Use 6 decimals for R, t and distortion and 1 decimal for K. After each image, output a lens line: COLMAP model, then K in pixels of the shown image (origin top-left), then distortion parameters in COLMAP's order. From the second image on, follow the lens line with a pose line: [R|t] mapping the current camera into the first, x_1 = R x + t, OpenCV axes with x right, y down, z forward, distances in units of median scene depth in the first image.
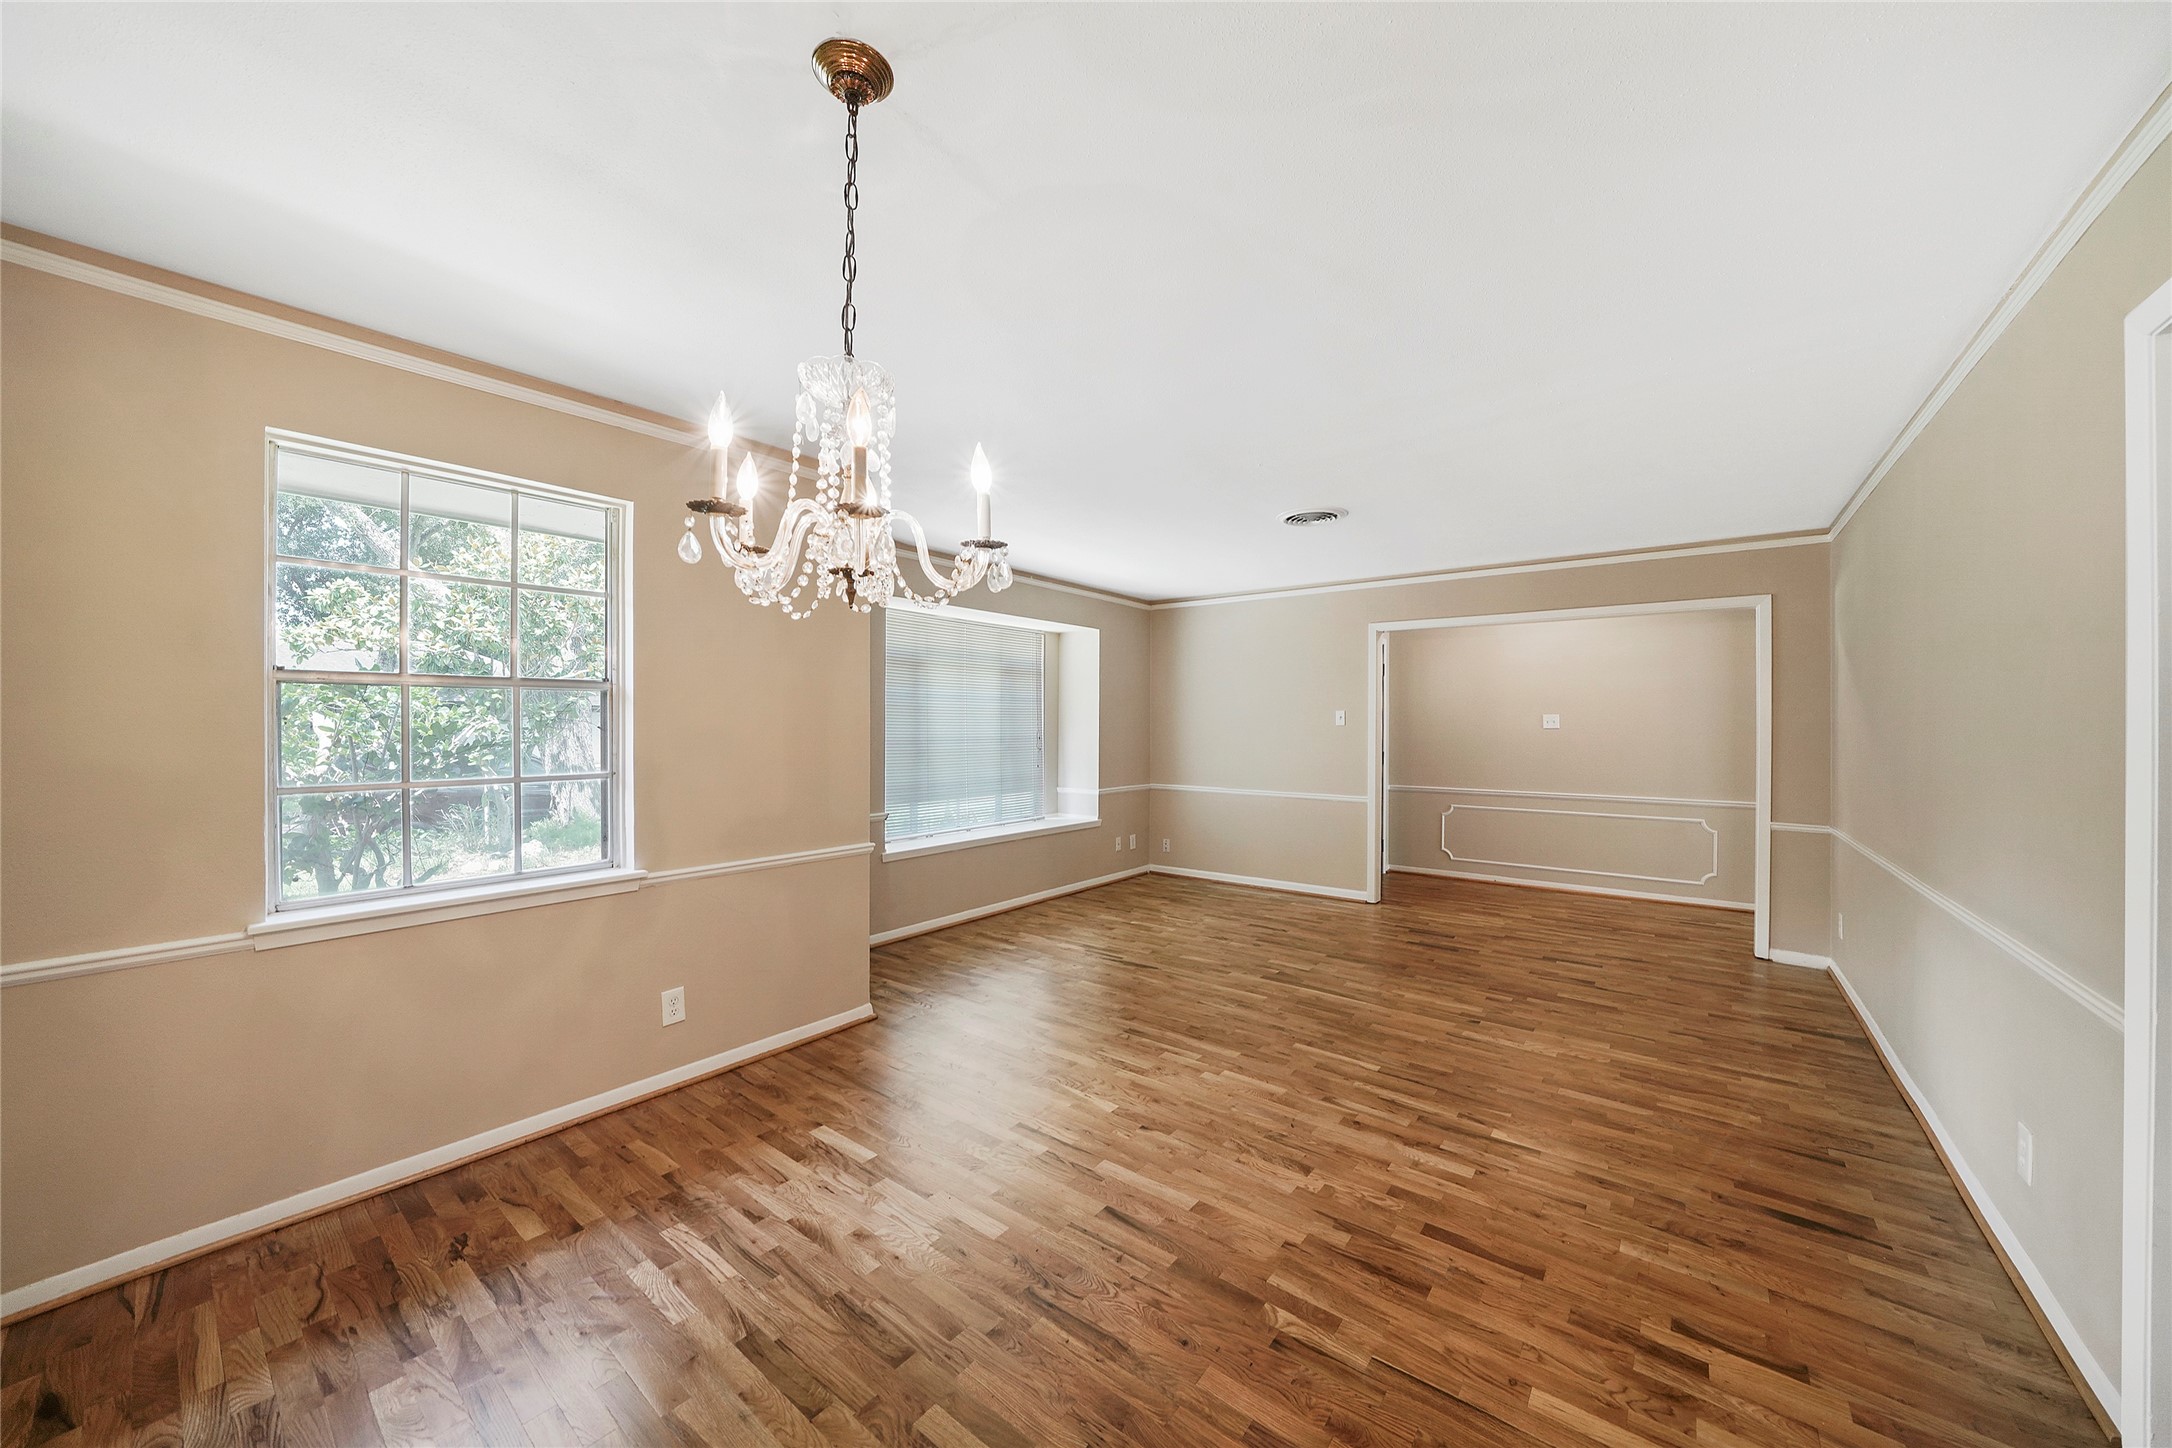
lens RADIAL K [[757.3, 0, 1094.2], [0, 757.3, 729.6], [0, 0, 1]] dist [-0.020162, 0.000223]
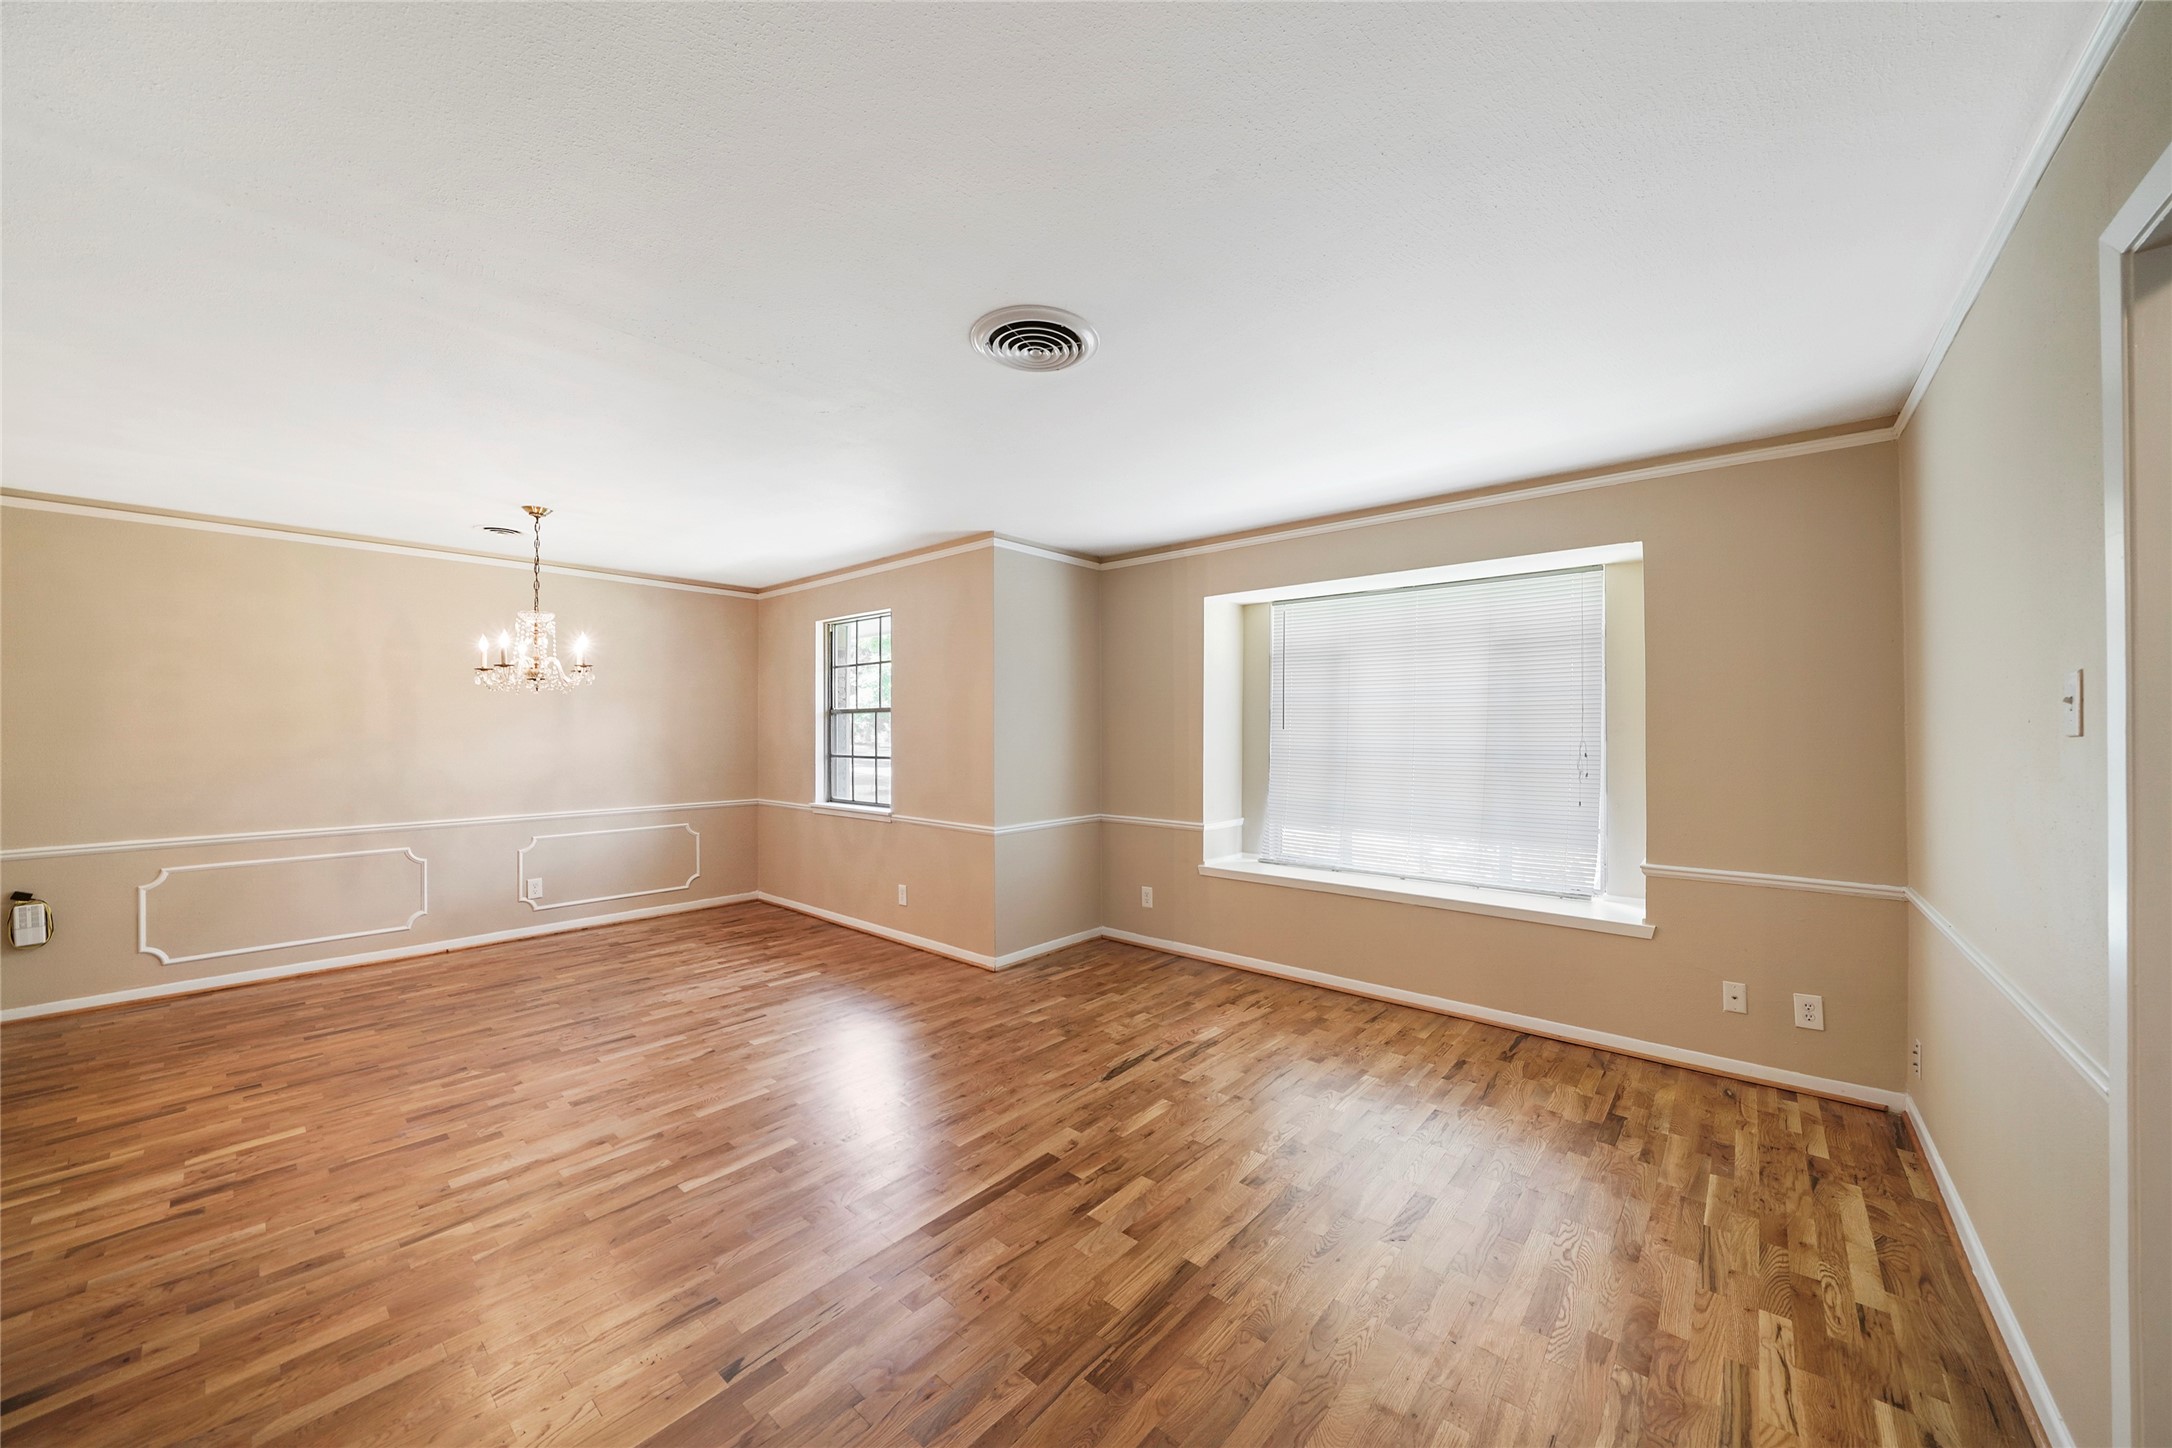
lens RADIAL K [[770.3, 0, 1104.3], [0, 770.3, 729.8], [0, 0, 1]] dist [-0.020857, 0.000626]
pose [[-0.037607, -0.006190, -0.999273, 0.829798], [-0.008915, 0.999943, -0.005859, -0.002103], [0.999253, 0.008688, -0.037660, 1.071609]]
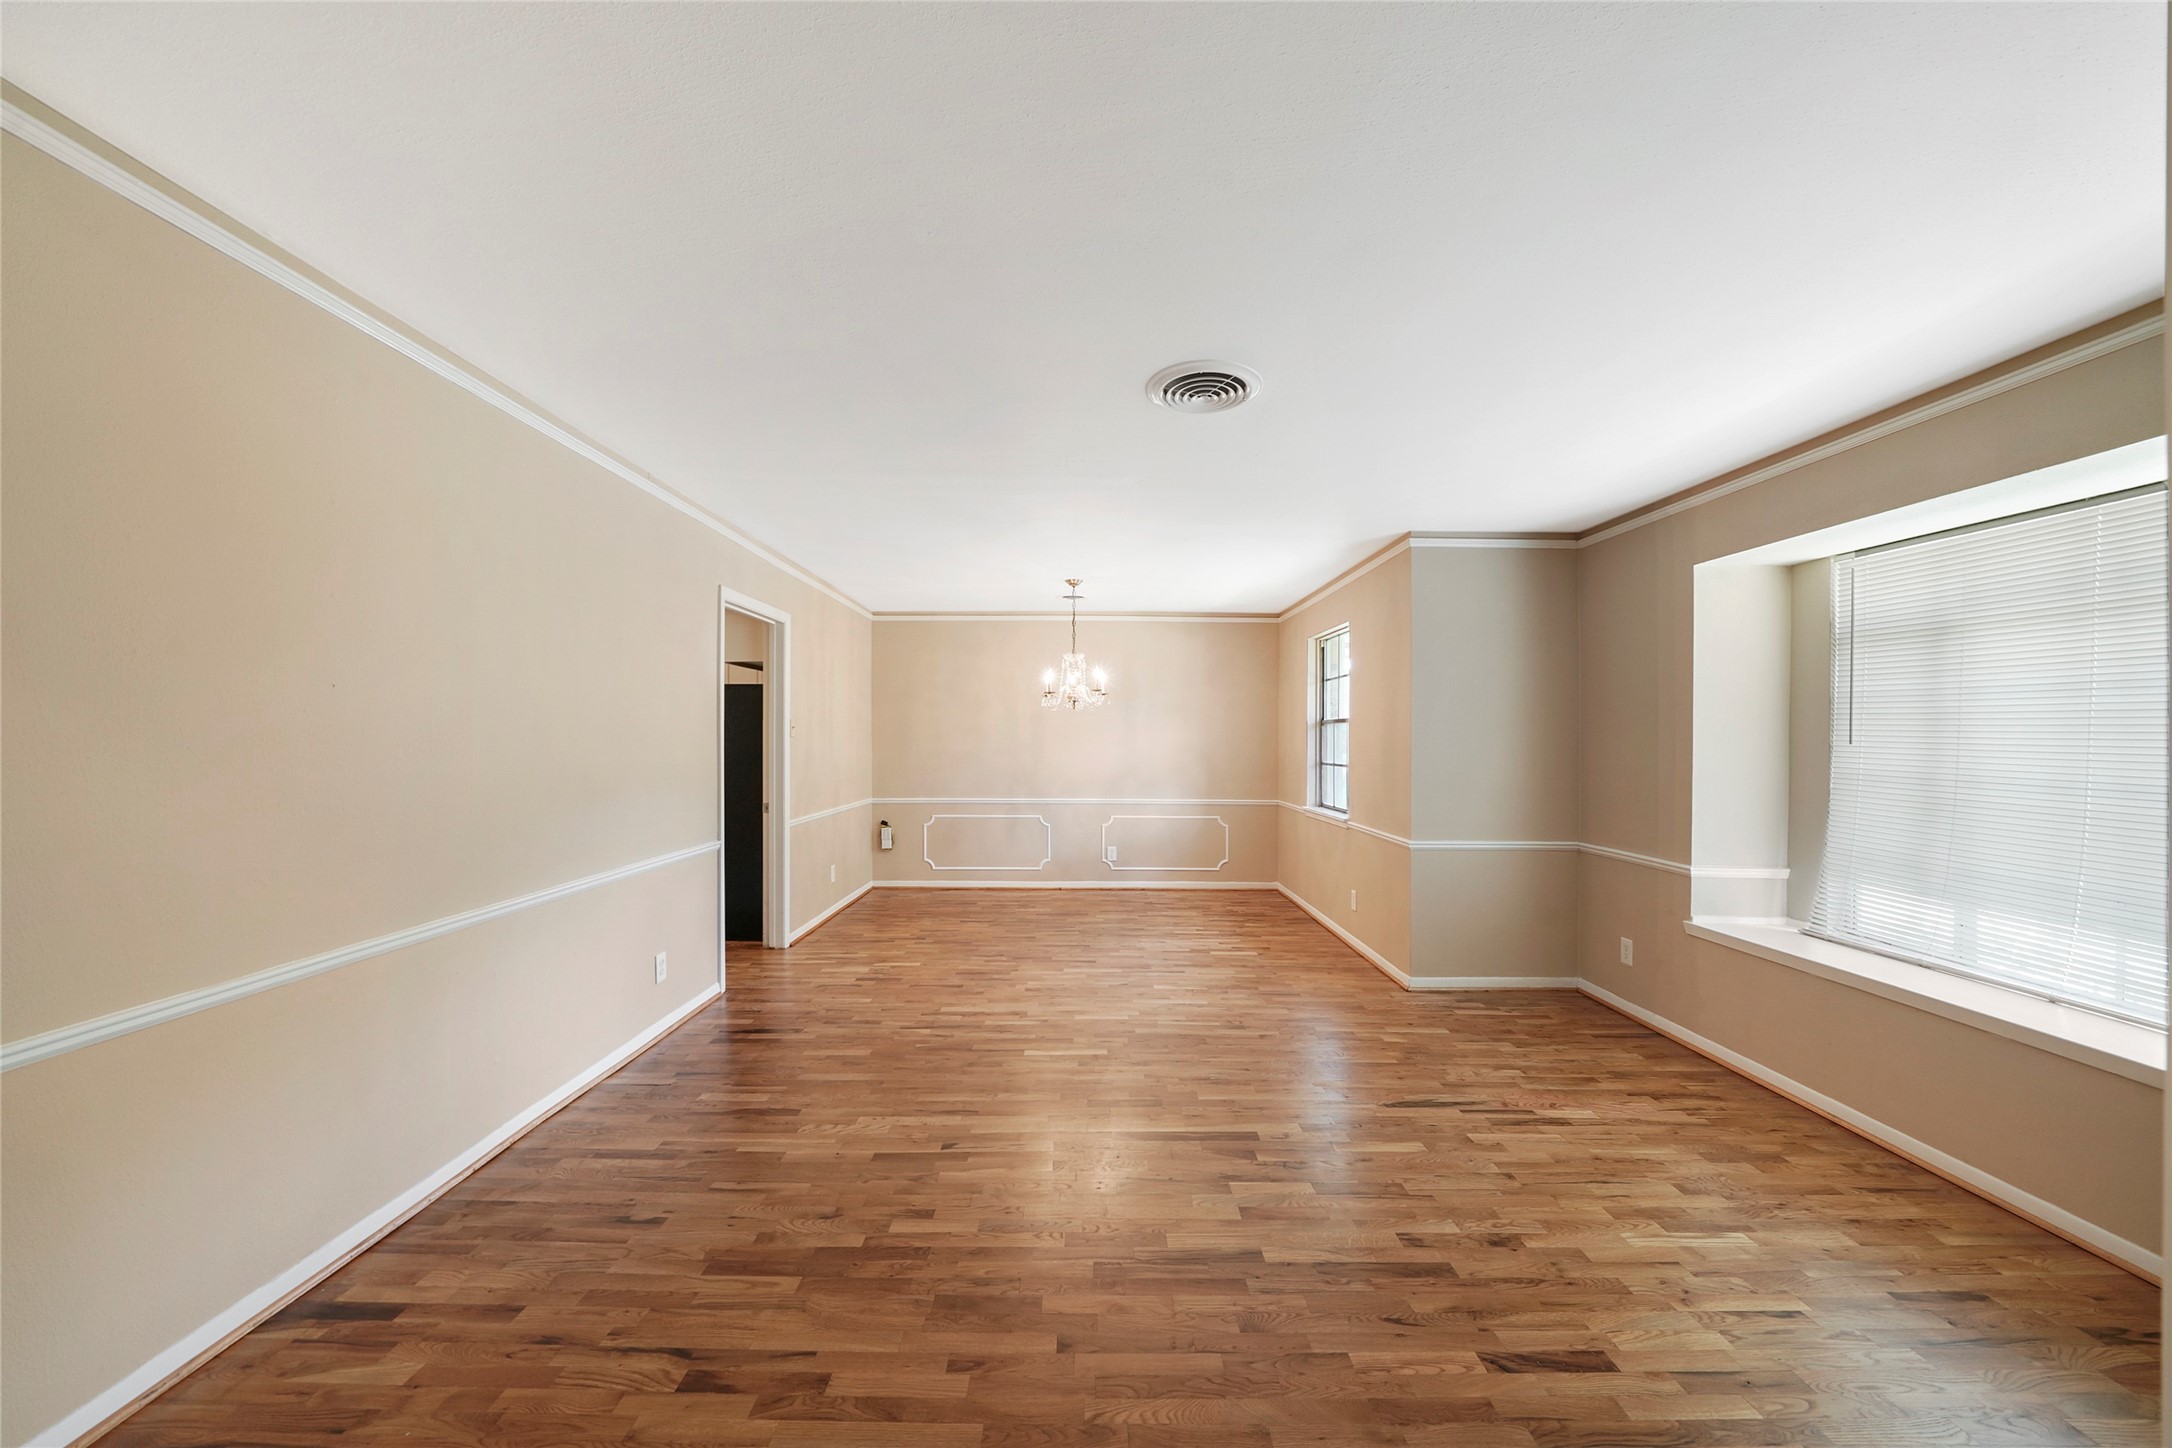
lens RADIAL K [[783.1, 0, 1092.1], [0, 783.1, 735.1], [0, 0, 1]] dist [-0.016518, -0.000066]
pose [[-0.780143, -0.013803, -0.625450, 0.751405], [-0.017175, 0.999852, -0.000643, -0.004988], [0.625366, 0.010241, -0.780264, 1.435385]]
